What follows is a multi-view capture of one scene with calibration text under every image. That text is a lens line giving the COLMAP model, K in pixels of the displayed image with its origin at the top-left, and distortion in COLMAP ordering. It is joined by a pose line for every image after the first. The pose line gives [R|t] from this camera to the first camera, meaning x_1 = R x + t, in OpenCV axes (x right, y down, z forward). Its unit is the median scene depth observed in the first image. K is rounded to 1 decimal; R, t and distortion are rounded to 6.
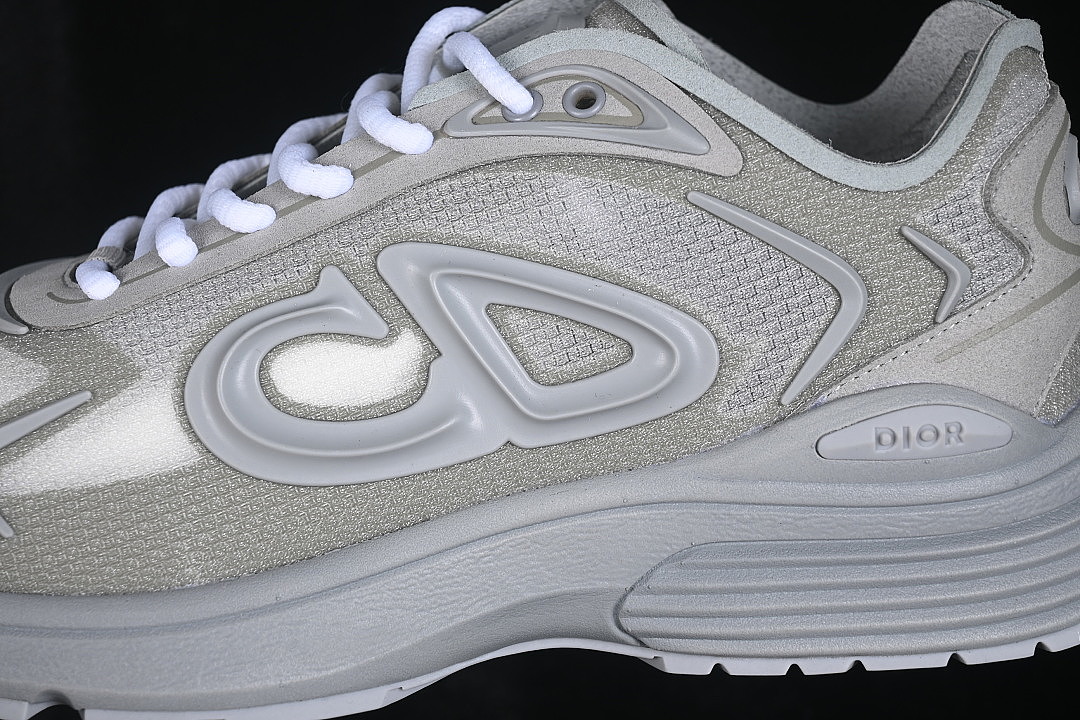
lens RADIAL K [[2402.4, 0, 539.0], [0, 2402.4, 361.3], [0, 0, 1]] dist [0.033798, 0.000000]
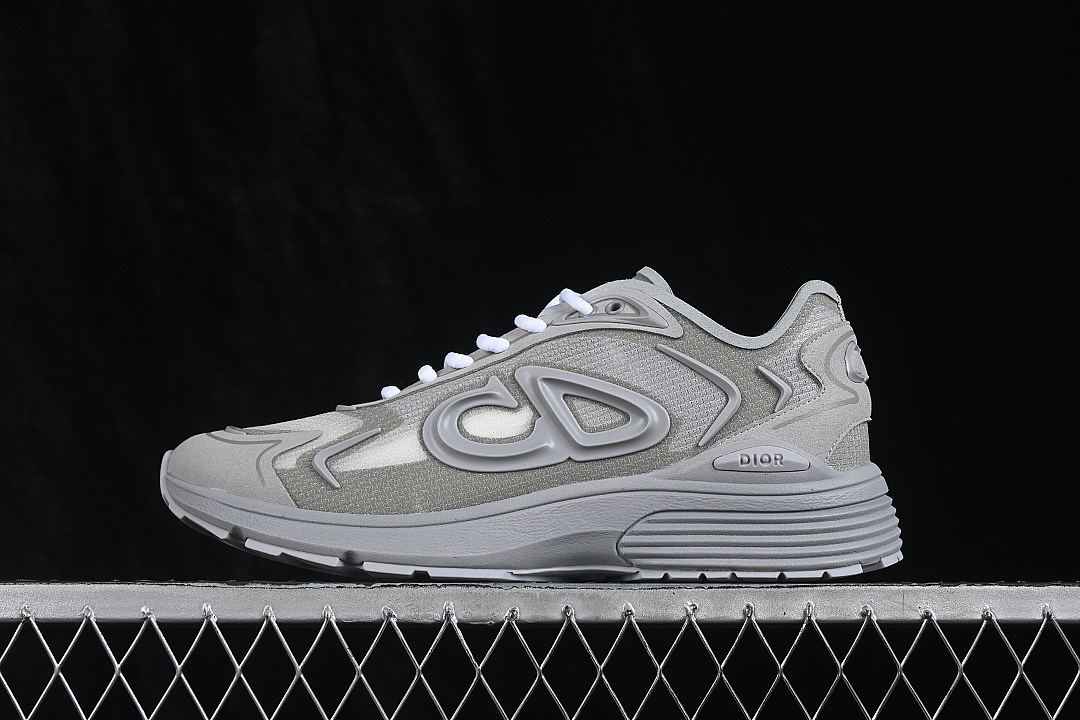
lens RADIAL K [[2402.4, 0, 537.7], [0, 2402.4, 354.1], [0, 0, 1]] dist [0.033798, 0.000000]
pose [[0.985792, 0.023148, -0.166370, 0.312442], [-0.073441, 0.950171, -0.302956, 0.594789], [0.151067, 0.310870, 0.938370, -1.036374]]
